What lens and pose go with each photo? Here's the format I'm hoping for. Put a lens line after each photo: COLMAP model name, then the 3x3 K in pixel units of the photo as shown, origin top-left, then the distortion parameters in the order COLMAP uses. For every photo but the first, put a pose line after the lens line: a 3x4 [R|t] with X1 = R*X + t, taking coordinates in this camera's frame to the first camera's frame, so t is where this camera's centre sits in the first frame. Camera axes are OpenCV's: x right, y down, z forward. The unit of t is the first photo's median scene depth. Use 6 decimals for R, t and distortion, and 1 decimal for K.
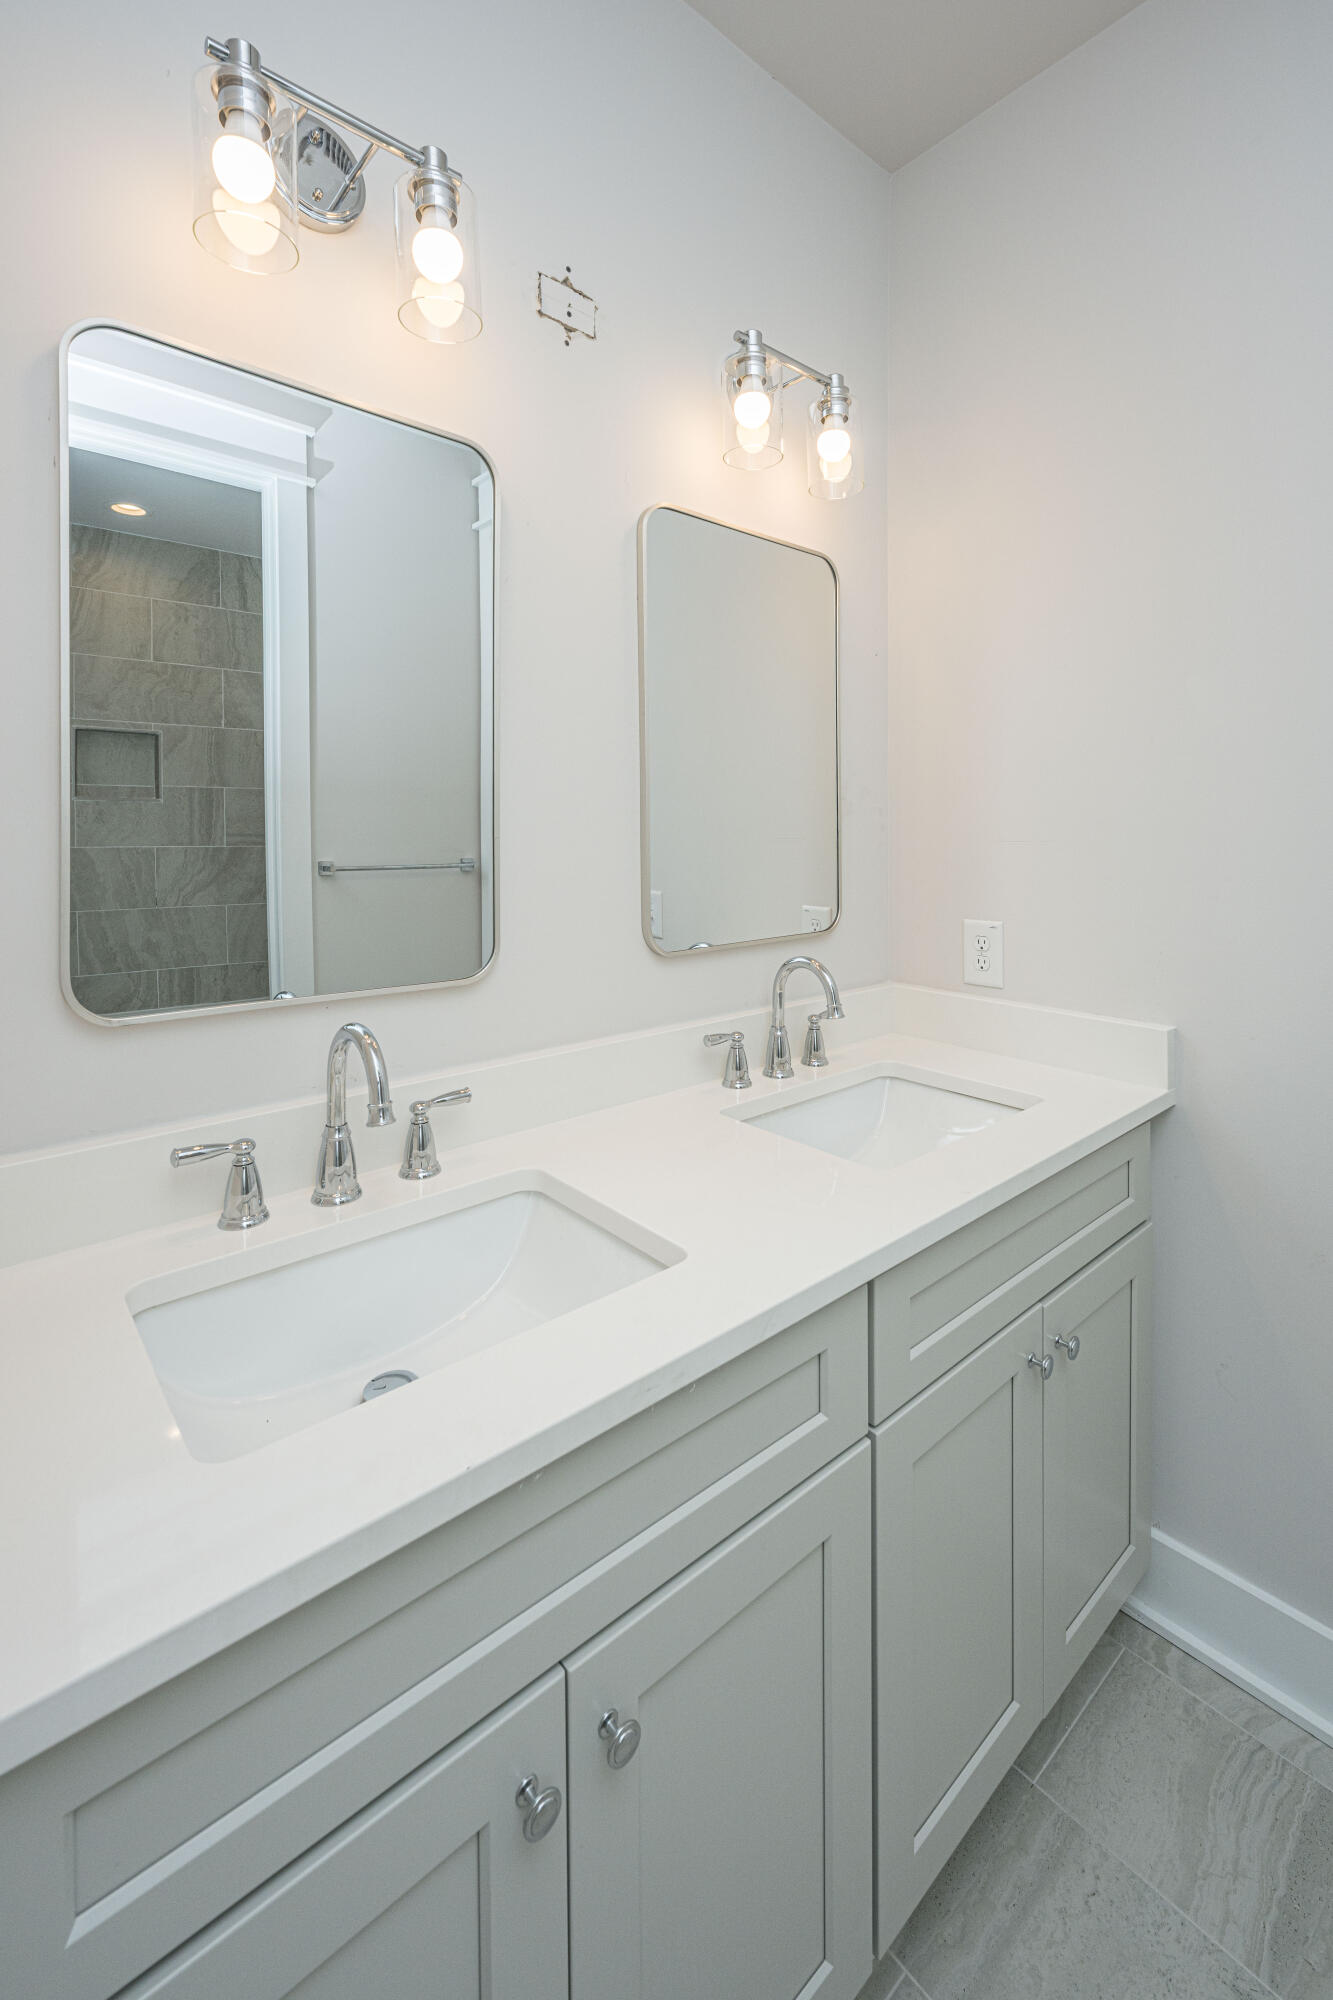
lens RADIAL K [[823.1, 0, 658.8], [0, 823.1, 845.5], [0, 0, 1]] dist [-0.000490, 0.000068]
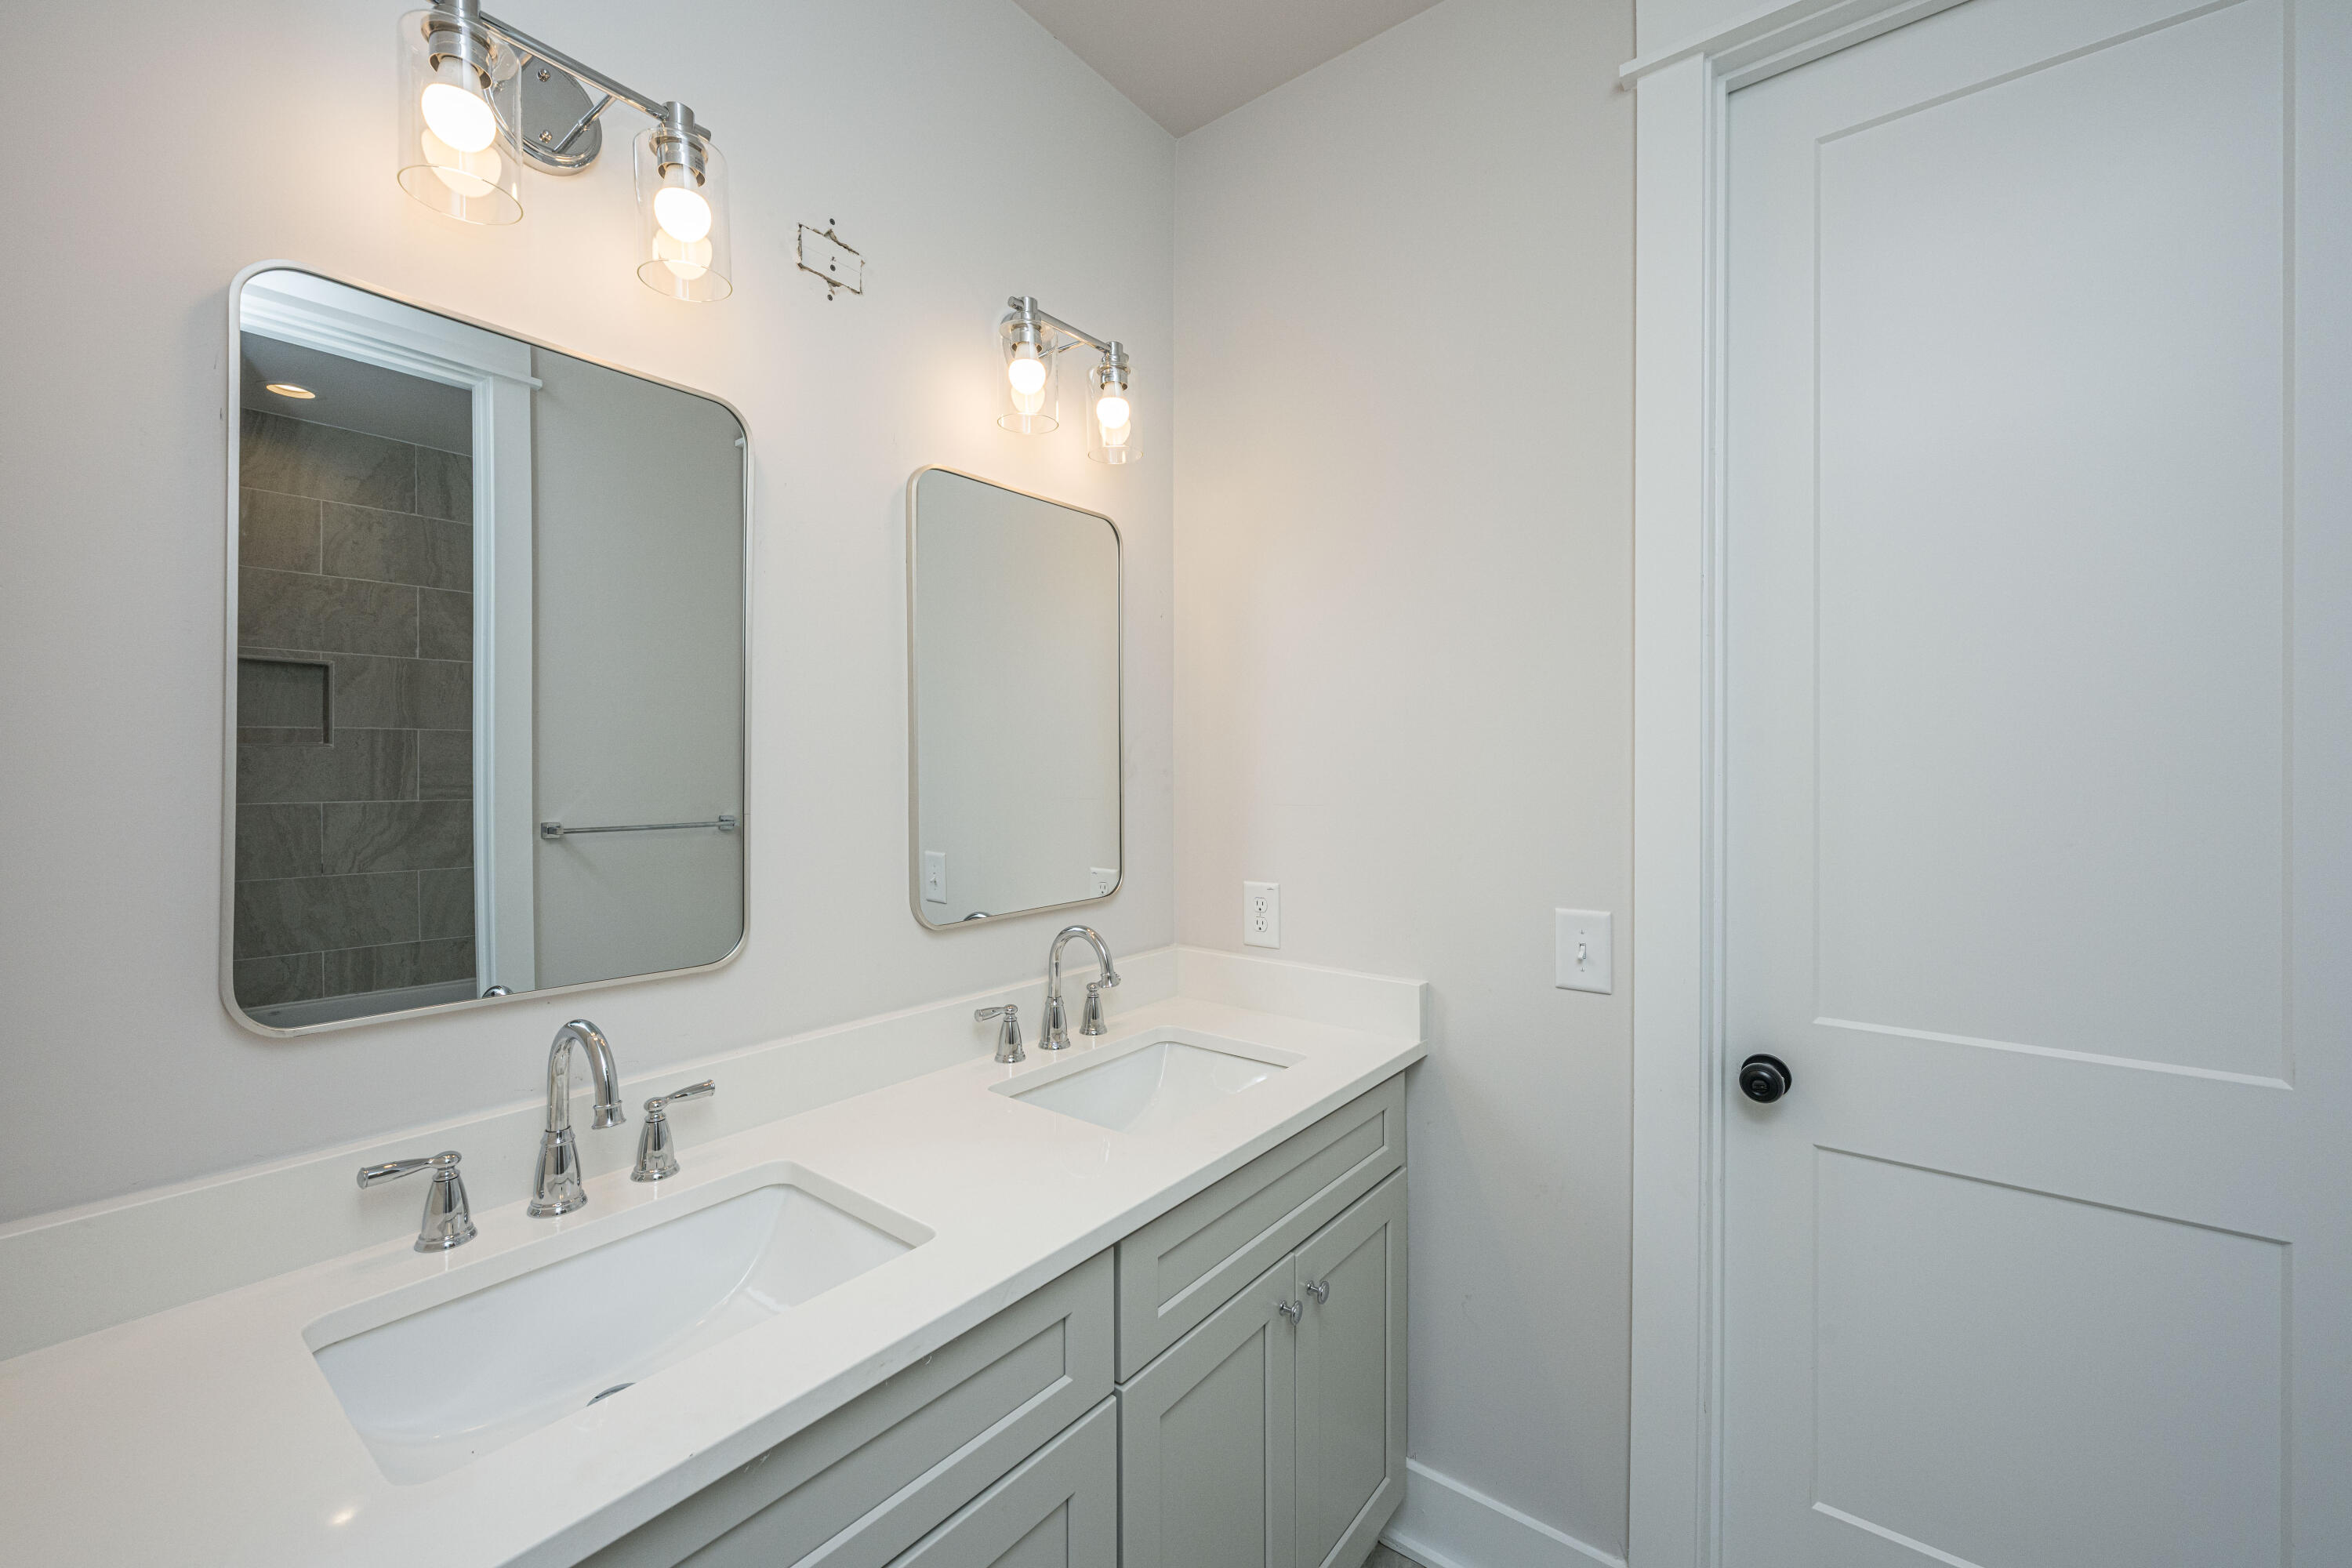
lens RADIAL K [[967.9, 0, 1177.8], [0, 967.9, 747.4], [0, 0, 1]] dist [-0.000490, 0.000068]
pose [[0.982631, 0.002995, 0.185545, 0.076904], [-0.000072, 0.999876, -0.015759, -0.062219], [-0.185569, 0.015471, 0.982509, -0.175819]]
